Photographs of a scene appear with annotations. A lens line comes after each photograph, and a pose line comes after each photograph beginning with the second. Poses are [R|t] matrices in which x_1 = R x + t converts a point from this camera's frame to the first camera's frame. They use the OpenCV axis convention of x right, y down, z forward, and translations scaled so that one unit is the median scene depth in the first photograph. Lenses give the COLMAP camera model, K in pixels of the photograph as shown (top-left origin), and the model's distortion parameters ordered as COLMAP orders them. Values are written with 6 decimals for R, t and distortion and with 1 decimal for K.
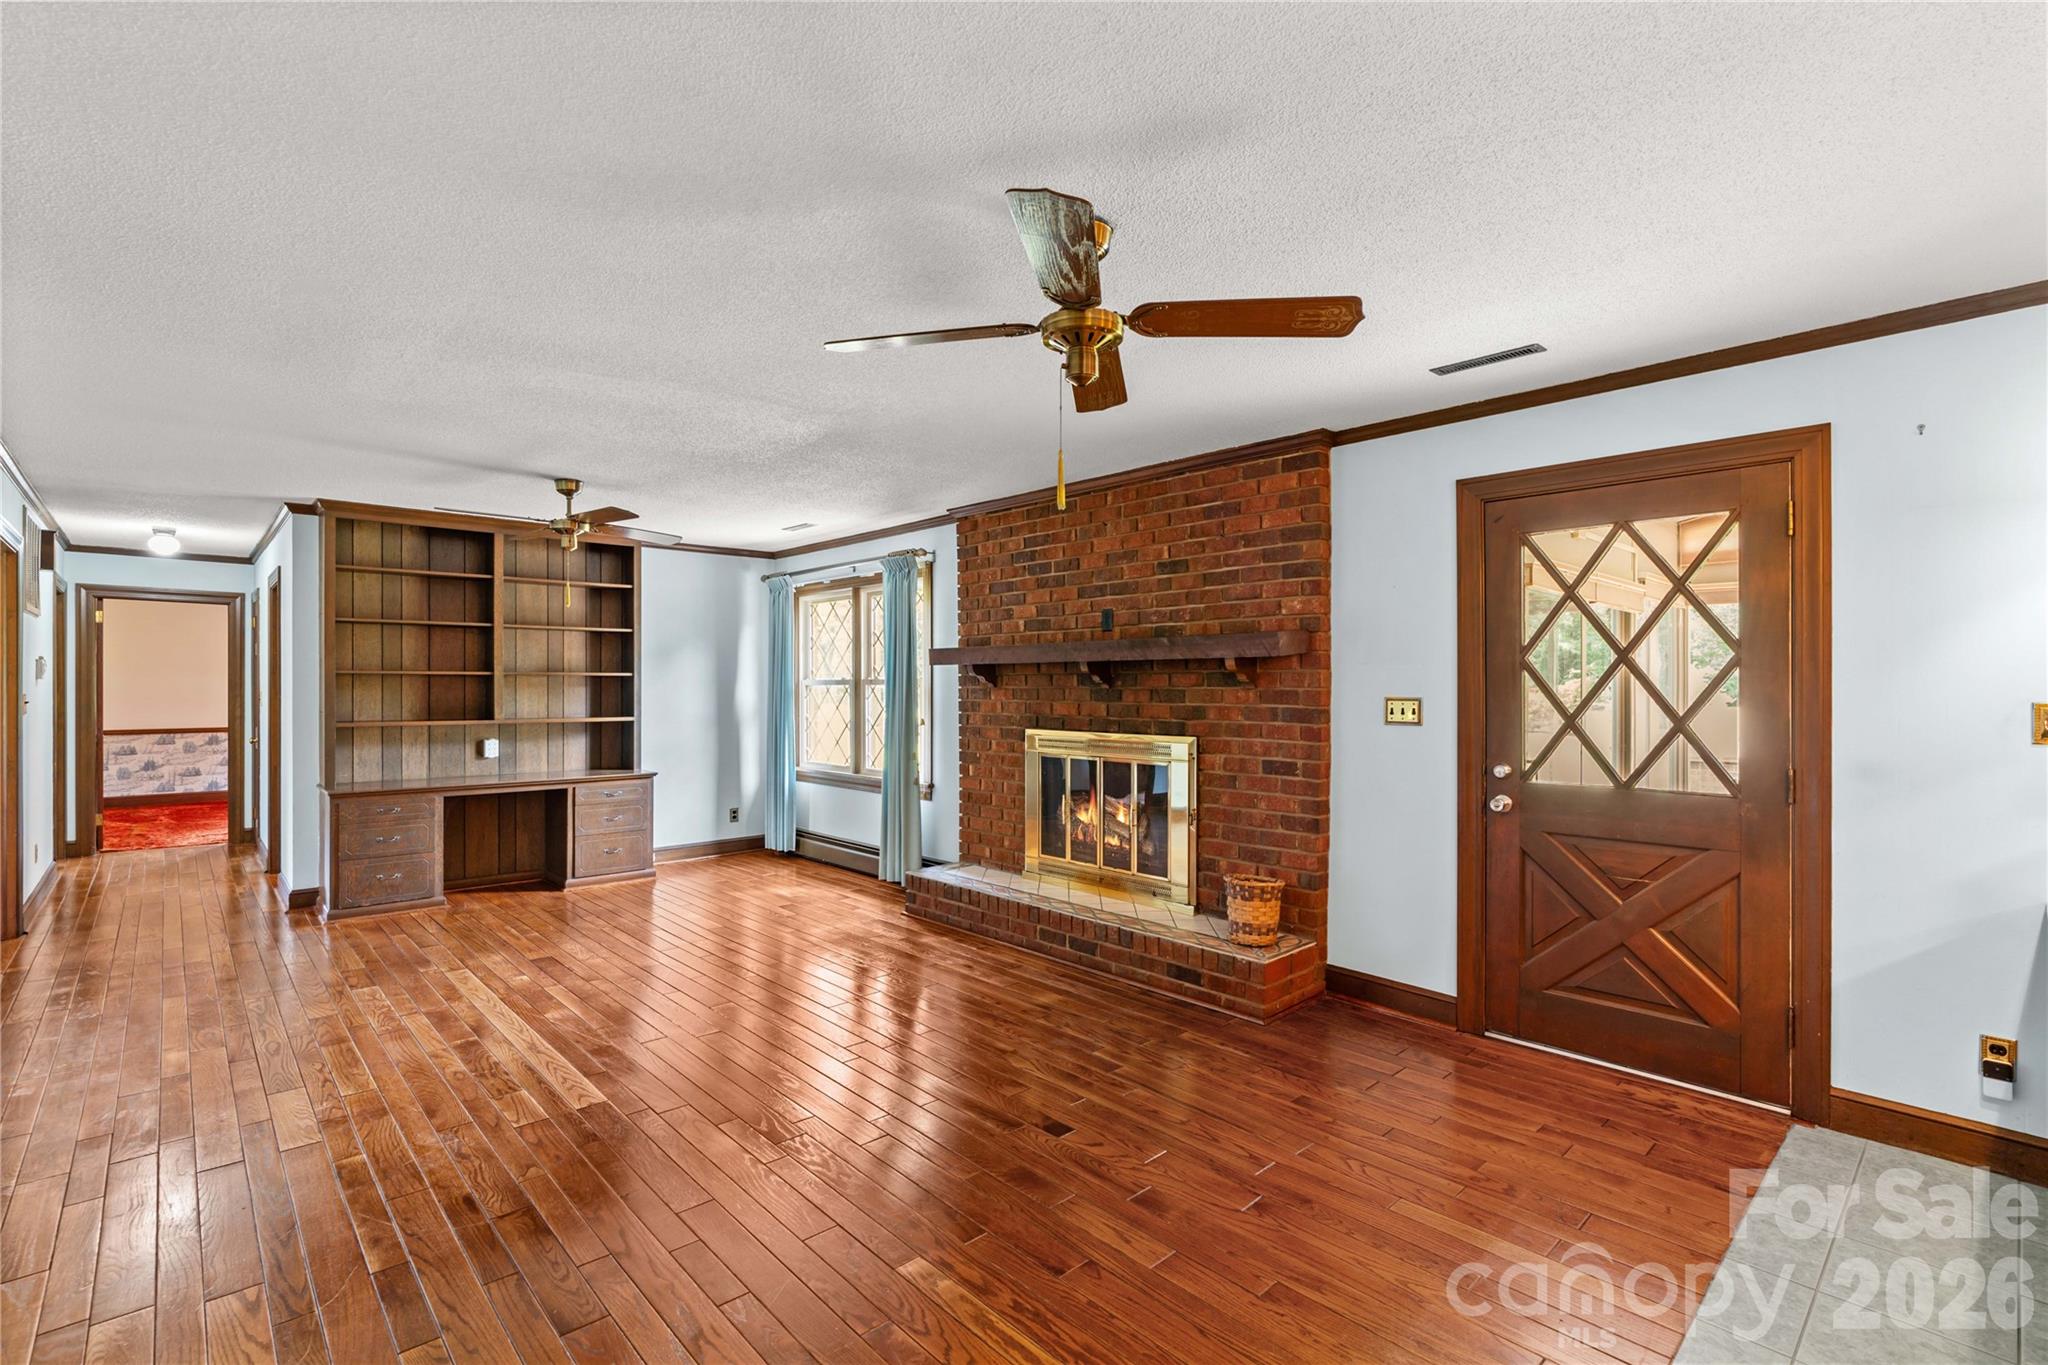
lens RADIAL K [[936.1, 0, 1021.6], [0, 936.1, 678.1], [0, 0, 1]] dist [-0.018517, 0.006441]
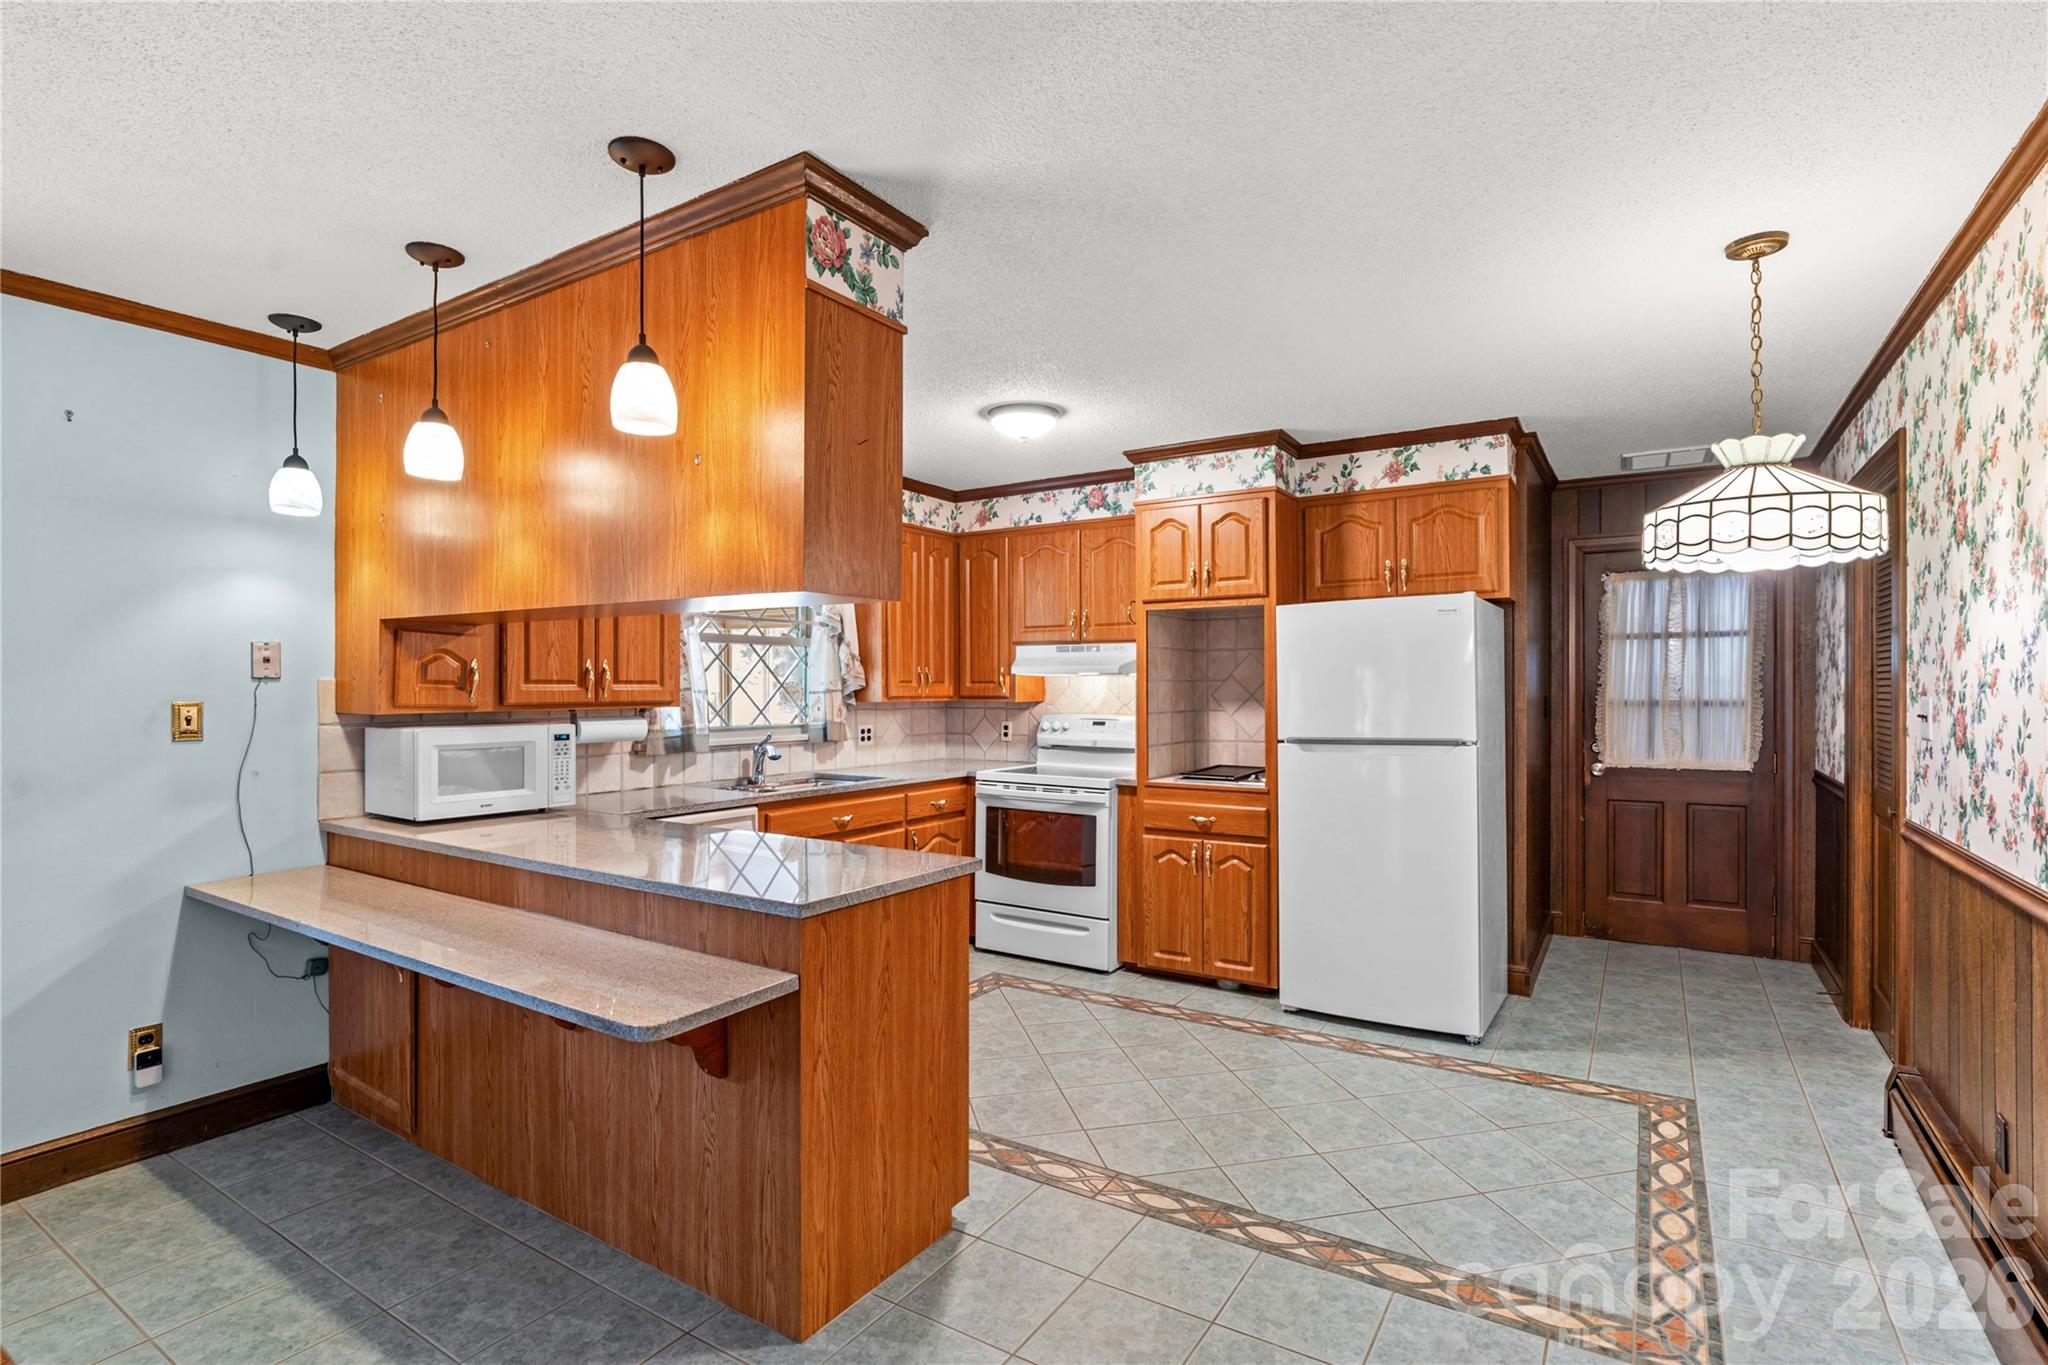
lens RADIAL K [[975.9, 0, 1043.0], [0, 975.9, 688.6], [0, 0, 1]] dist [-0.017636, 0.000645]
pose [[-0.264182, -0.002896, 0.964469, -0.110347], [-0.004399, 0.999989, 0.001798, 0.001380], [-0.964463, -0.003767, -0.264192, 0.143579]]
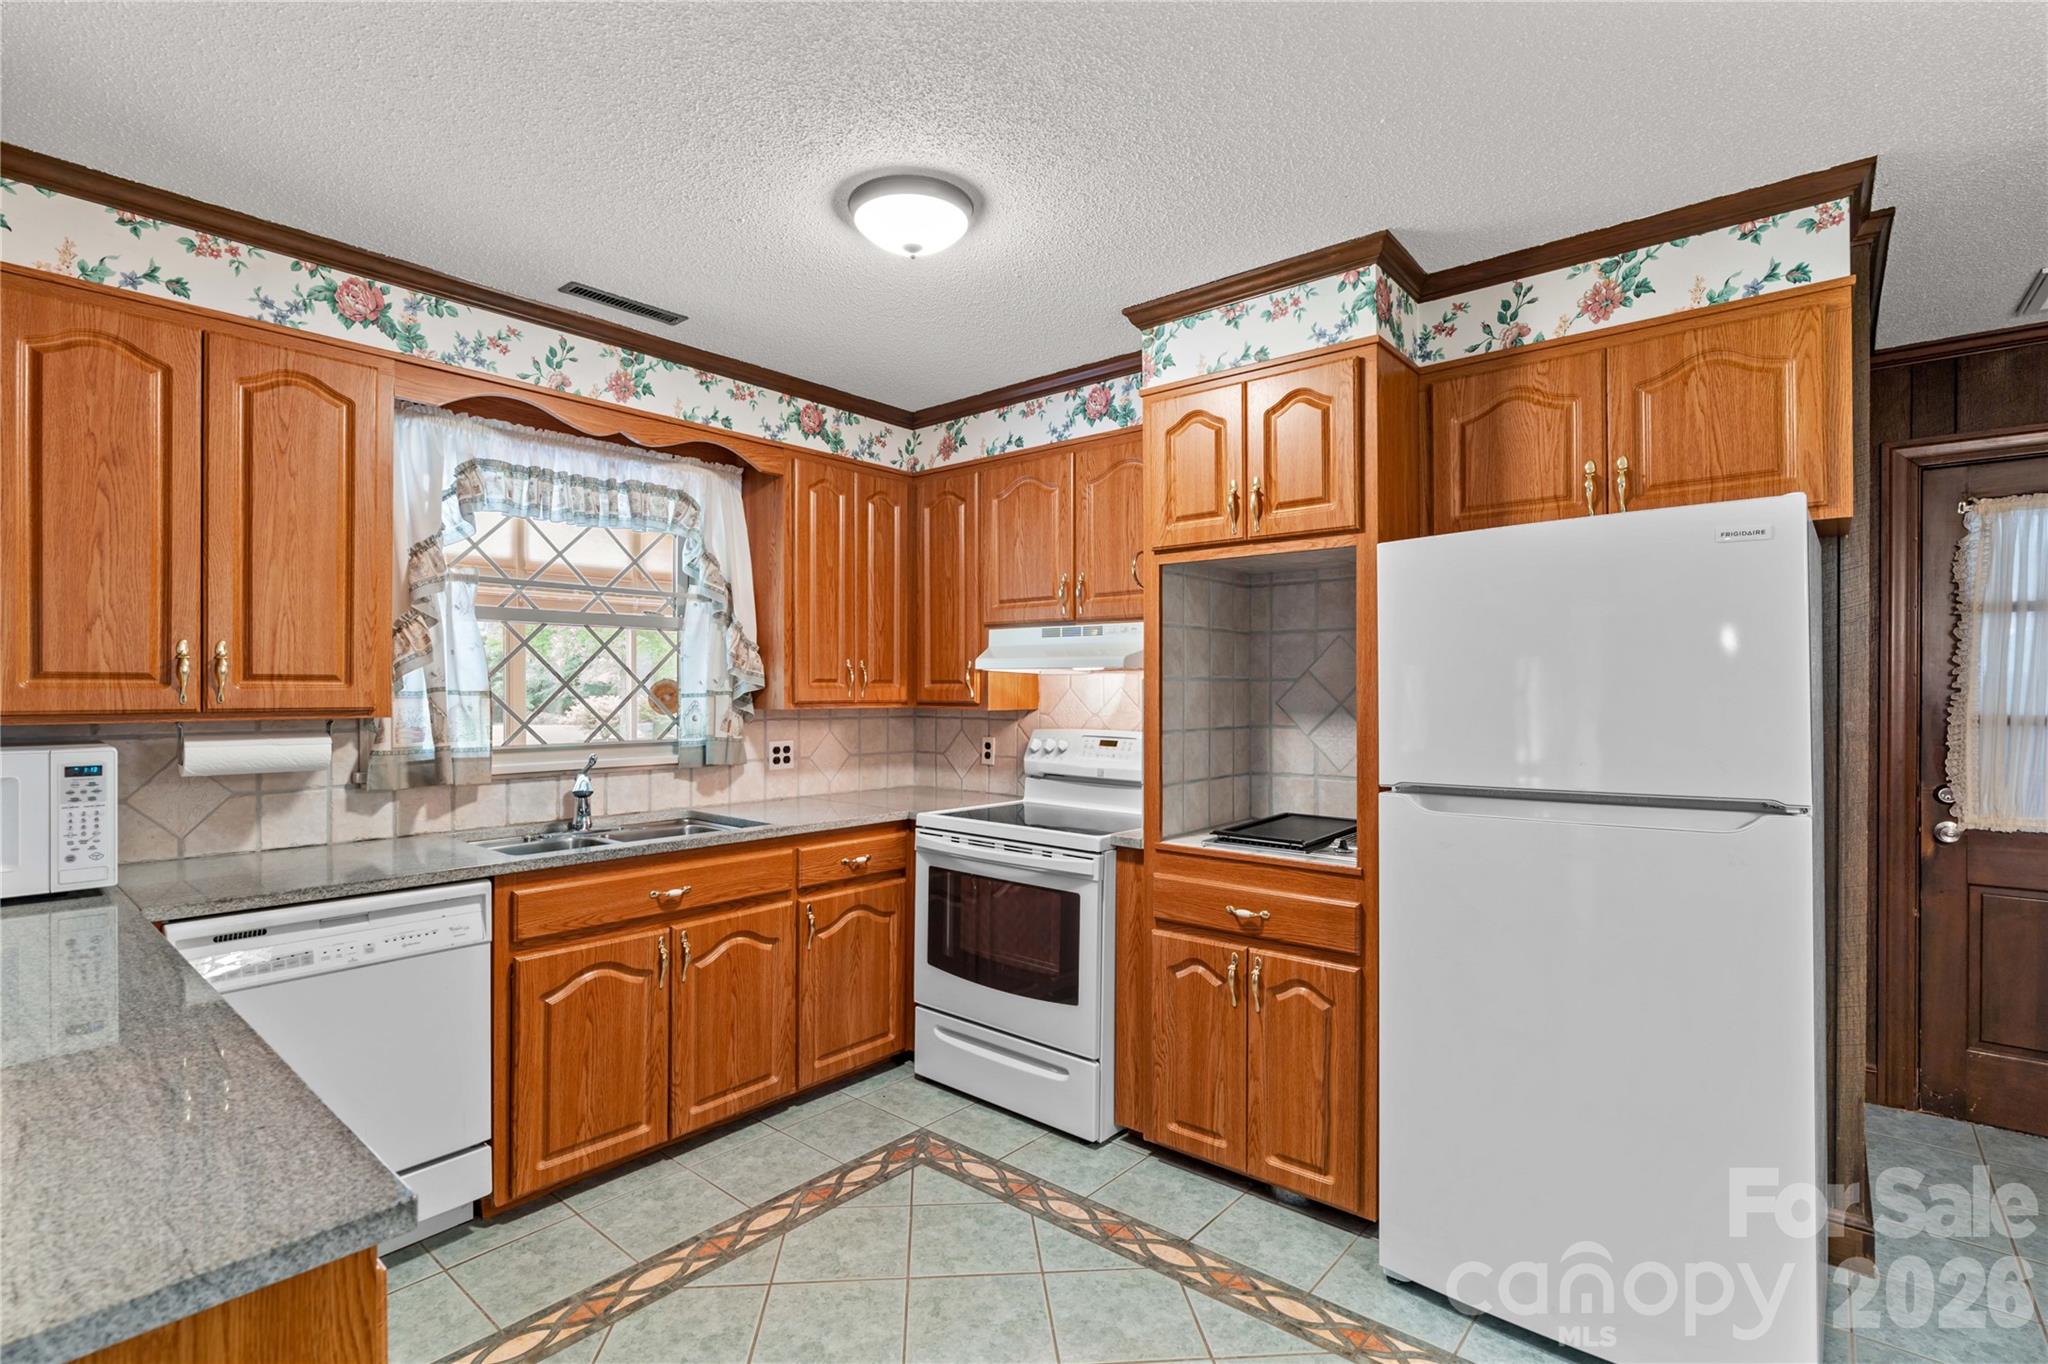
lens RADIAL K [[954.7, 0, 1010.8], [0, 954.7, 691.6], [0, 0, 1]] dist [-0.012252, 0.001206]
pose [[-0.116205, -0.003947, 0.993217, 0.167671], [-0.008563, 0.999959, 0.002972, 0.001433], [-0.993188, -0.008159, -0.116234, -0.018414]]
